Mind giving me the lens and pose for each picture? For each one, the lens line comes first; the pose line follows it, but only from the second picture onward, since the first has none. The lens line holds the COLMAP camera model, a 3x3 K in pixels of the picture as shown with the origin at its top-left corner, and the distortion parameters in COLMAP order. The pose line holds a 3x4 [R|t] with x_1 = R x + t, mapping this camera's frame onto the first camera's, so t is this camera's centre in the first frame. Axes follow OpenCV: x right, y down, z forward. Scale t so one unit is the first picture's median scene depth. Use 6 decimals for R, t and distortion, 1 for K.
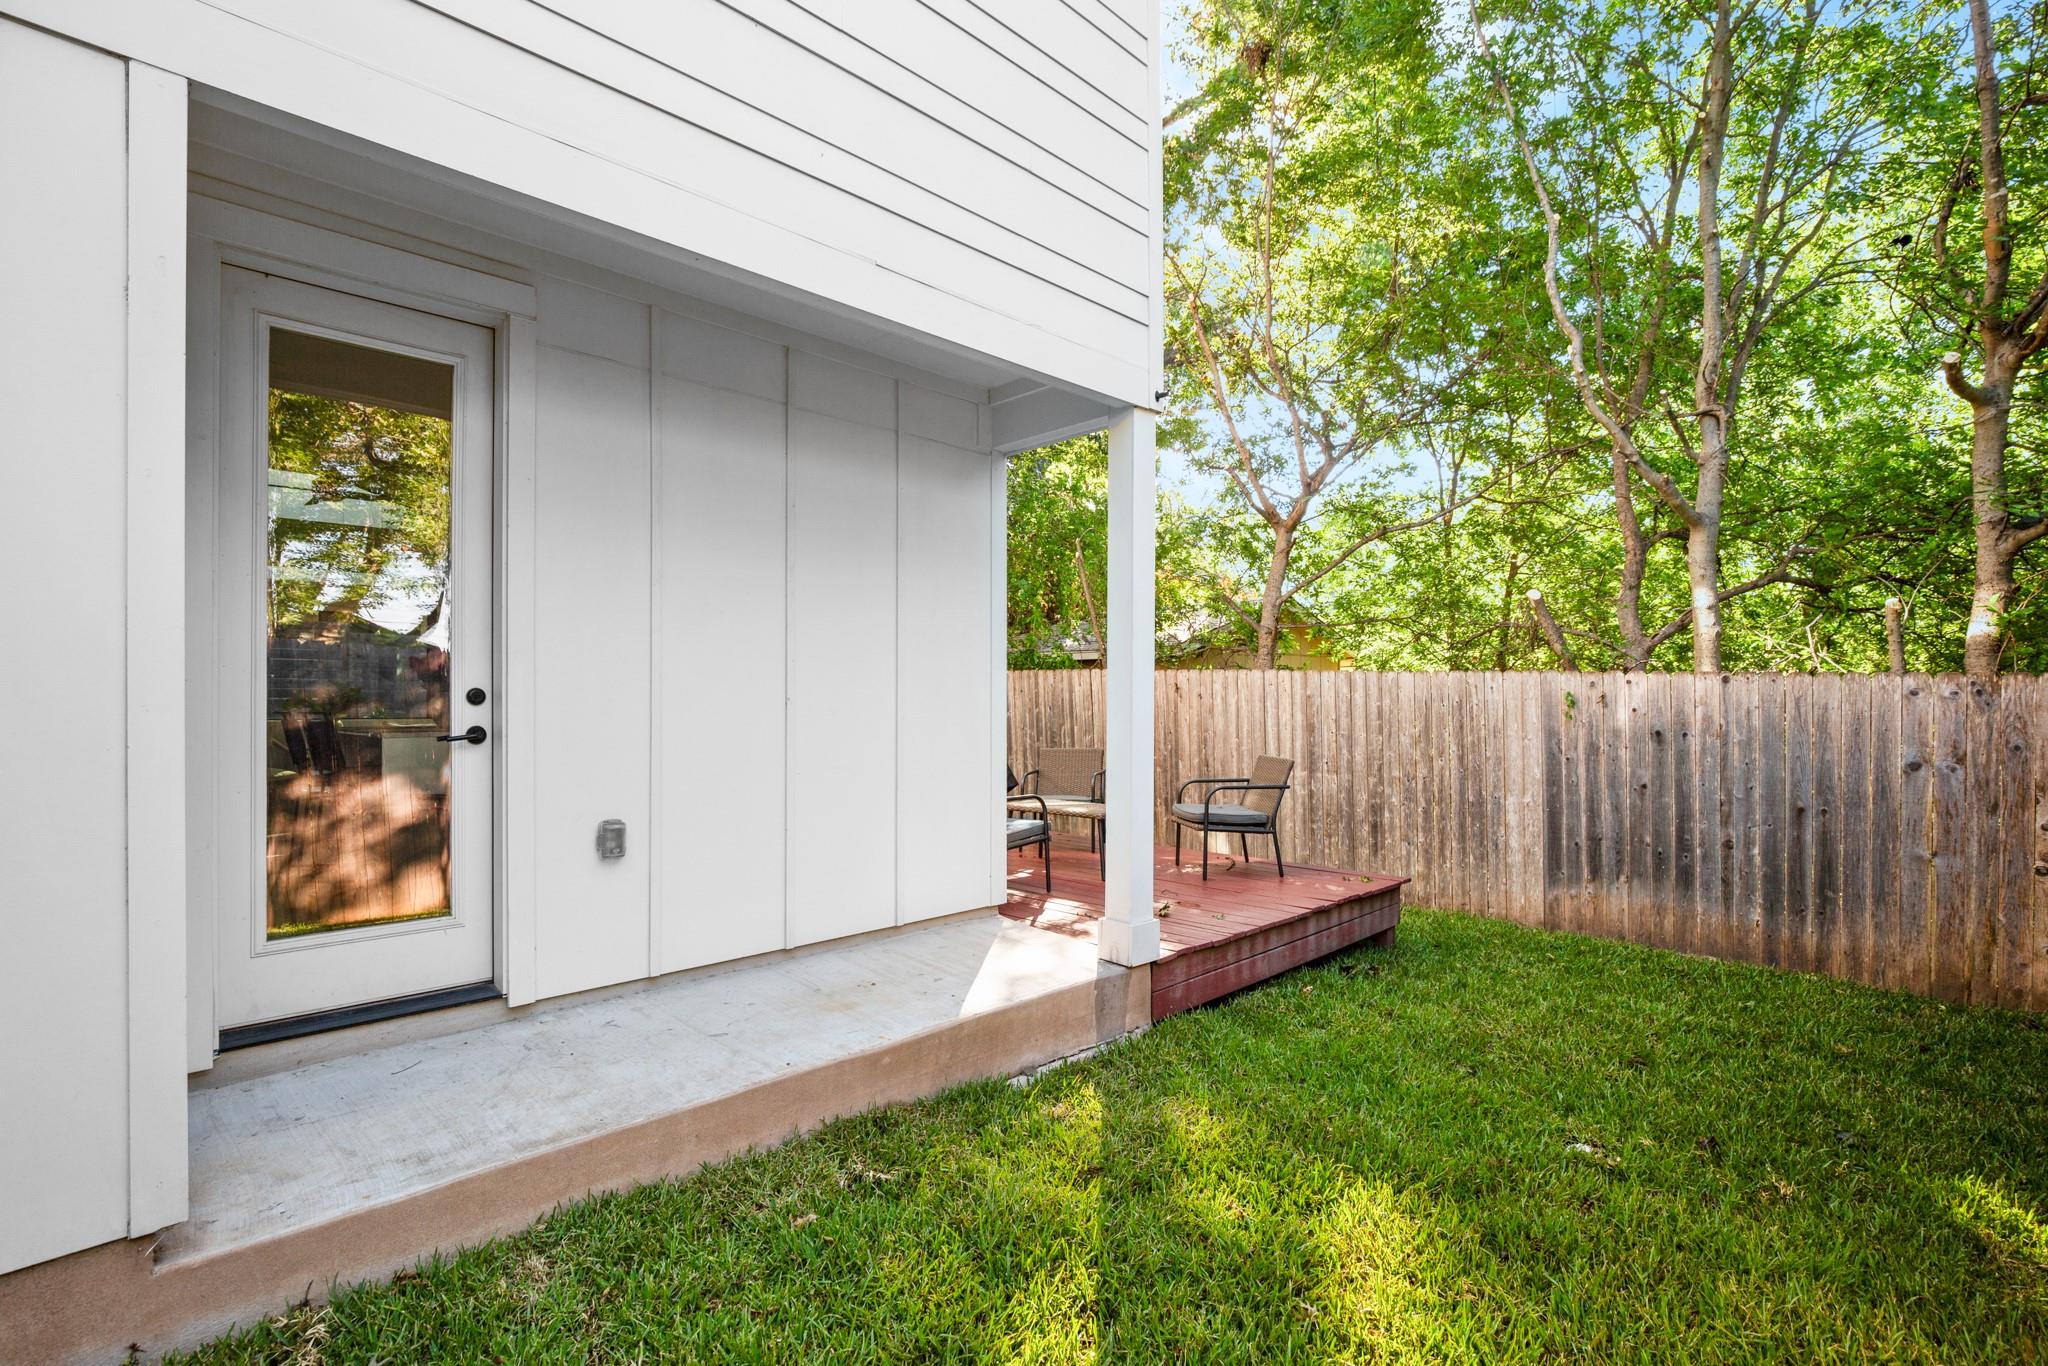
lens RADIAL K [[931.7, 0, 1024.0], [0, 931.7, 683.0], [0, 0, 1]] dist [0.000745, 0.000439]
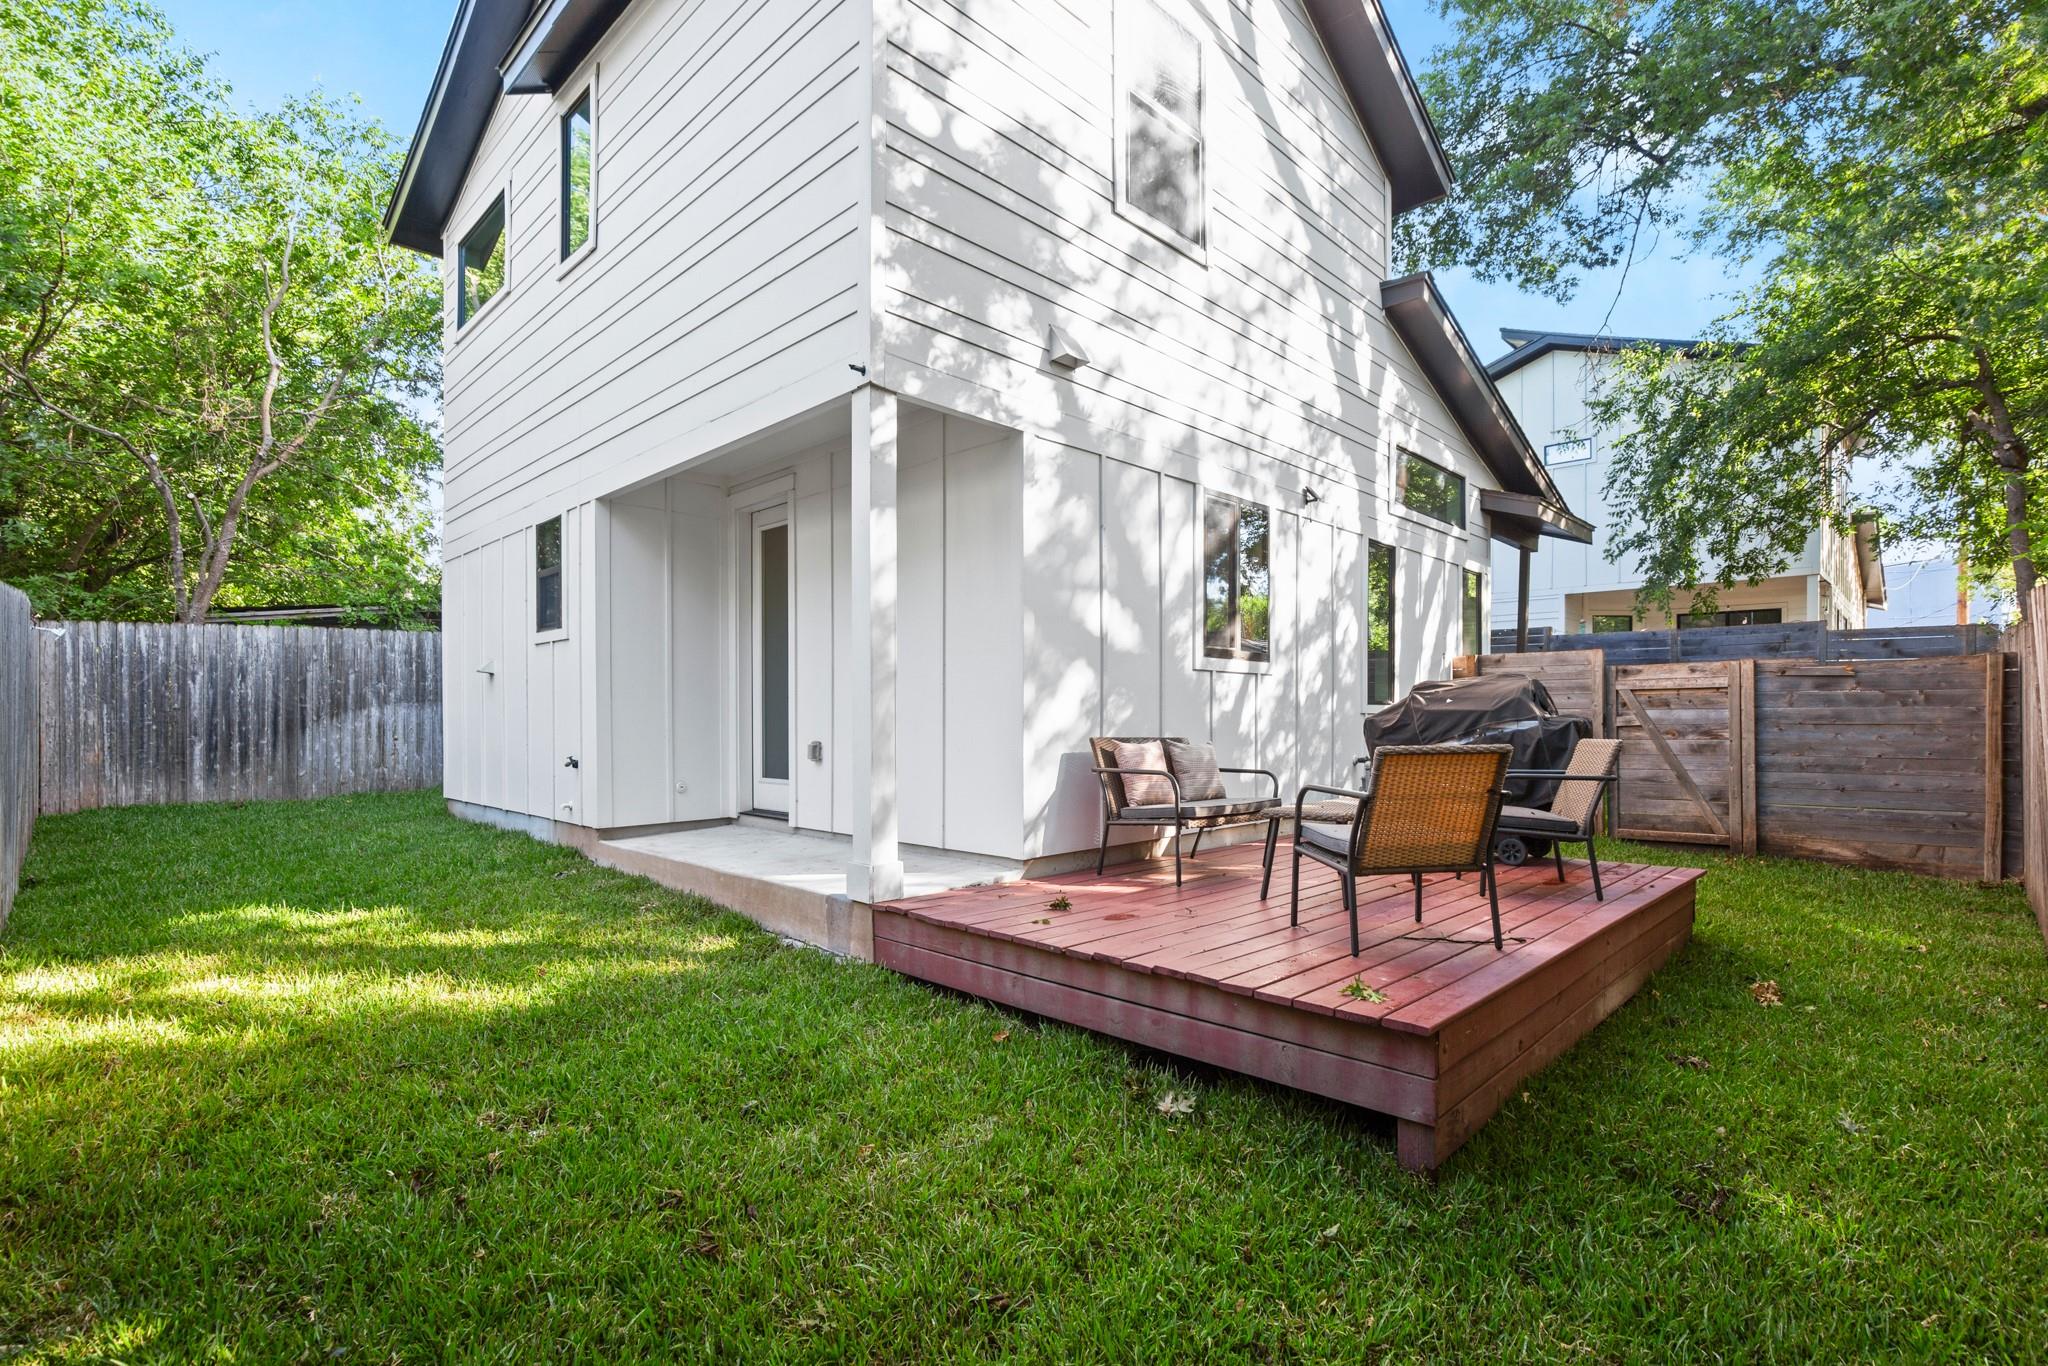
lens RADIAL K [[947.7, 0, 1024.0], [0, 947.7, 683.0], [0, 0, 1]] dist [0.000147, 0.000081]
pose [[0.012056, -0.028362, -0.999525, 1.527580], [0.000756, 0.999598, -0.028355, 0.091411], [0.999927, -0.000414, 0.012073, 1.467468]]
